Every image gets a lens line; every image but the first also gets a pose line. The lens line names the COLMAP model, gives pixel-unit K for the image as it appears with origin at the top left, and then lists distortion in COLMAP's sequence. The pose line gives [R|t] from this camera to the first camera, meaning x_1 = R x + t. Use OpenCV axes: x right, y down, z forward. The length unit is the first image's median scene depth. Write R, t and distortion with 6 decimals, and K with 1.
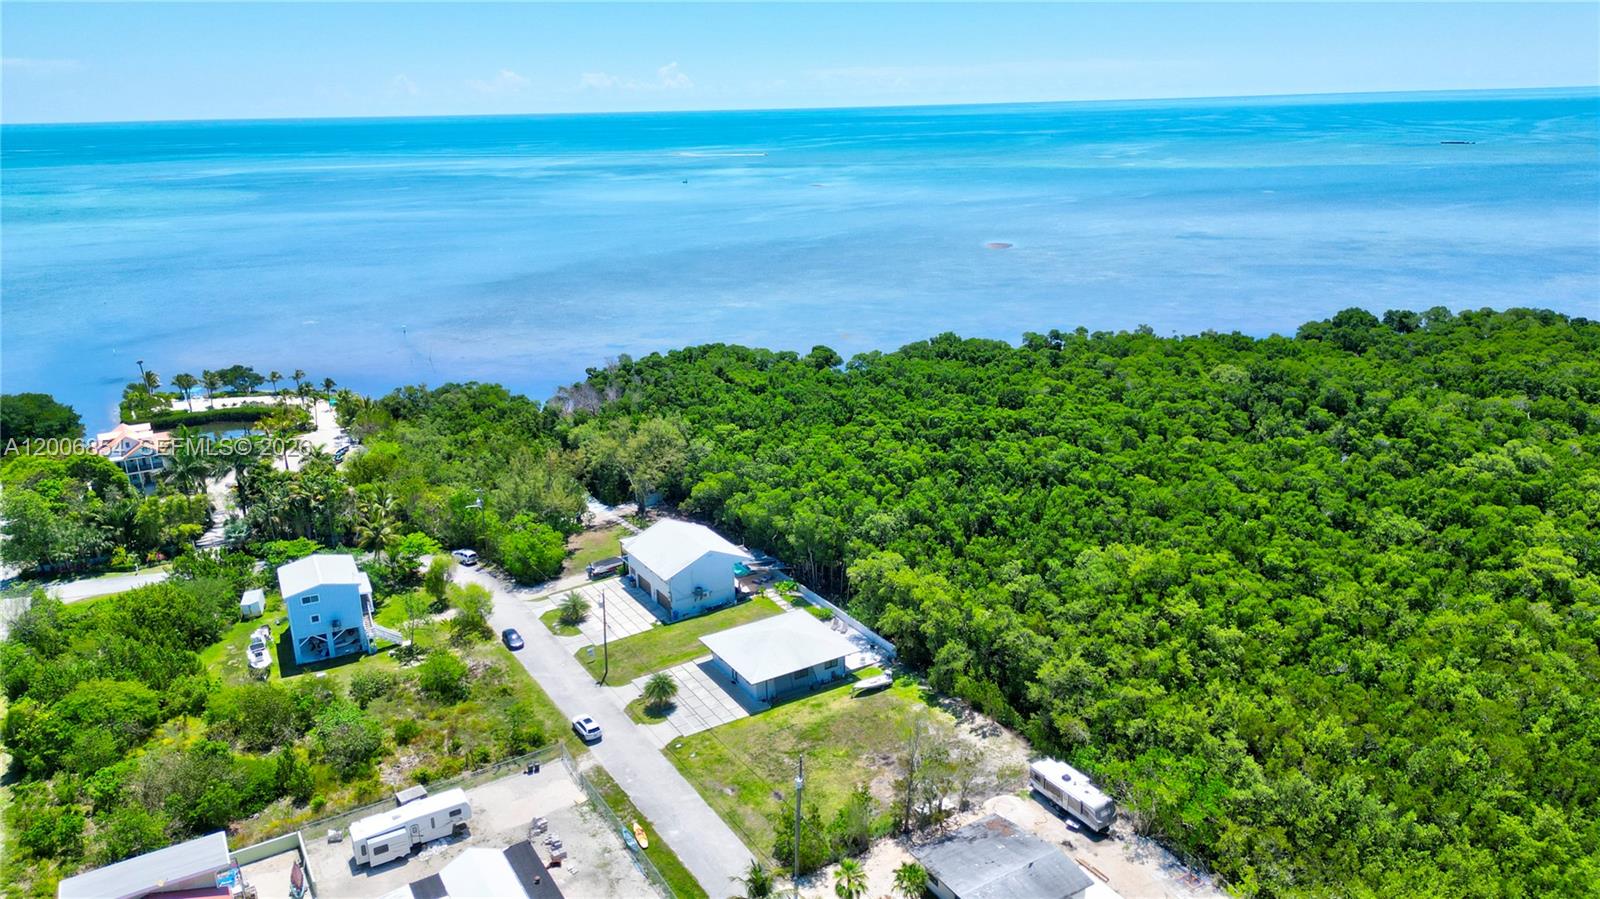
lens RADIAL K [[1116.7, 0, 802.2], [0, 1116.7, 441.7], [0, 0, 1]] dist [0.091891, -0.101905]
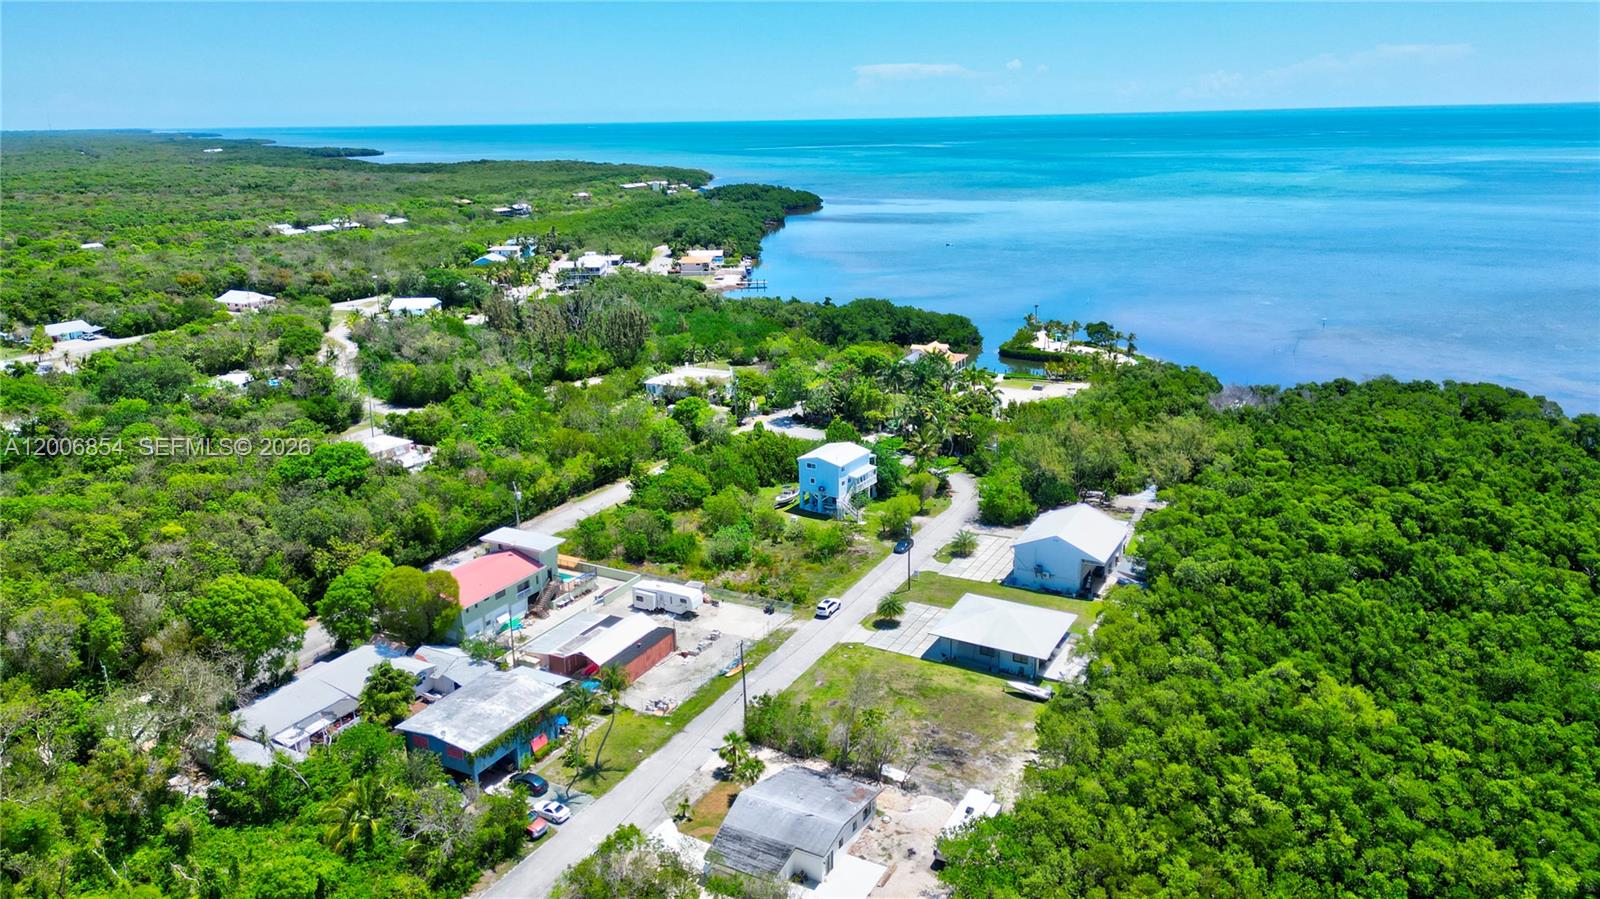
lens RADIAL K [[1116.7, 0, 802.2], [0, 1116.7, 441.7], [0, 0, 1]] dist [0.091891, -0.101905]
pose [[0.500057, 0.253804, -0.827965, 0.614796], [-0.242132, 0.958933, 0.147713, -0.079736], [0.831454, 0.126612, 0.540975, 0.218164]]
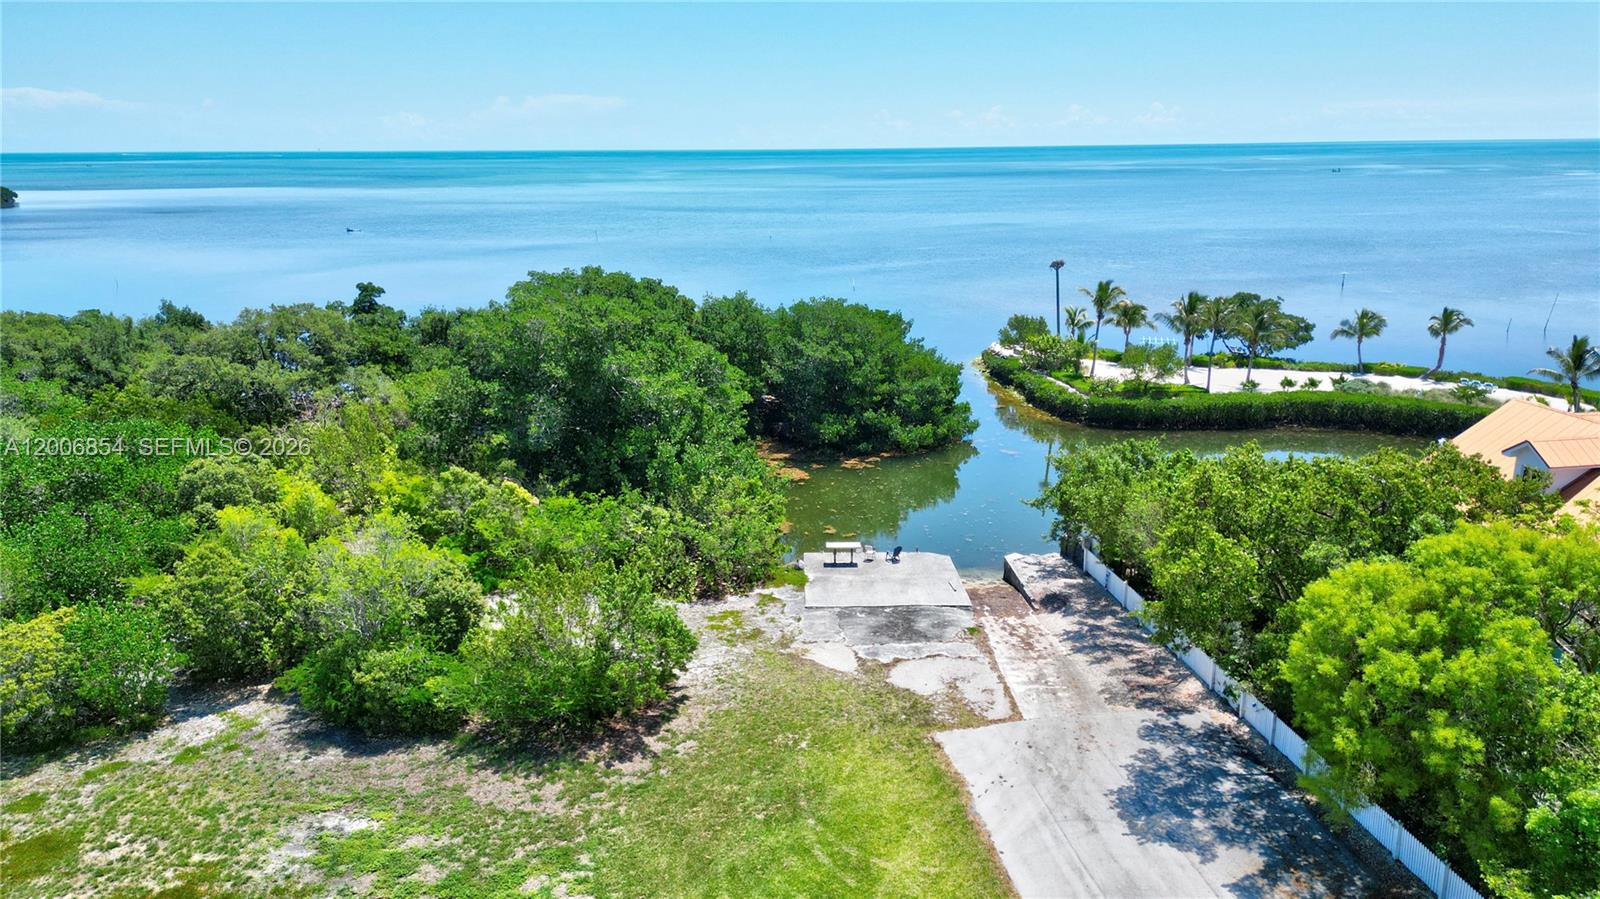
lens RADIAL K [[1116.7, 0, 802.2], [0, 1116.7, 441.7], [0, 0, 1]] dist [0.091891, -0.101905]
pose [[0.920493, 0.114223, -0.373691, -0.863091], [-0.124738, 0.992182, -0.003990, 0.014566], [0.370314, 0.050286, 0.927545, 0.994543]]
